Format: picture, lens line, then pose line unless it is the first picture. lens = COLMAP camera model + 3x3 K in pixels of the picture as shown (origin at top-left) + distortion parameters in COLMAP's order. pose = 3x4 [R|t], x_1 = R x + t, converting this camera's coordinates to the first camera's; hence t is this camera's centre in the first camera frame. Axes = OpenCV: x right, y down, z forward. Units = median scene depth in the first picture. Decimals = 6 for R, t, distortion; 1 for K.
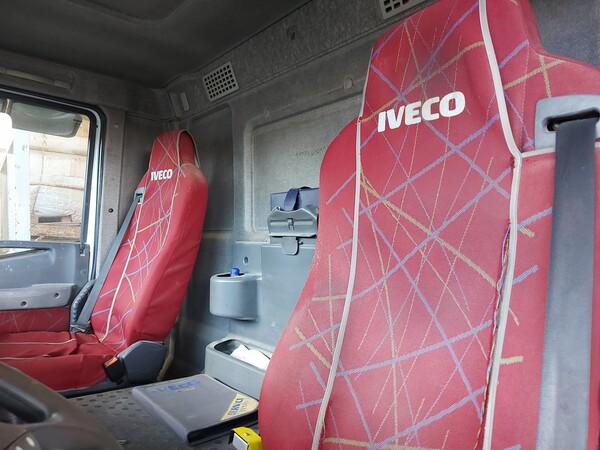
lens RADIAL K [[430.7, 0, 303.7], [0, 430.7, 229.0], [0, 0, 1]] dist [0.083631, -0.084218]
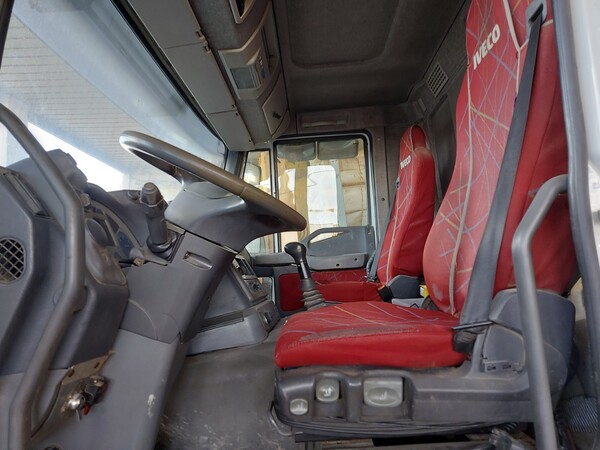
lens RADIAL K [[430.7, 0, 303.7], [0, 430.7, 229.0], [0, 0, 1]] dist [0.083631, -0.084218]
pose [[0.742952, -0.154911, -0.651171, 0.296782], [0.121192, 0.987903, -0.096745, 0.181259], [0.658281, -0.007039, 0.752739, -0.236014]]
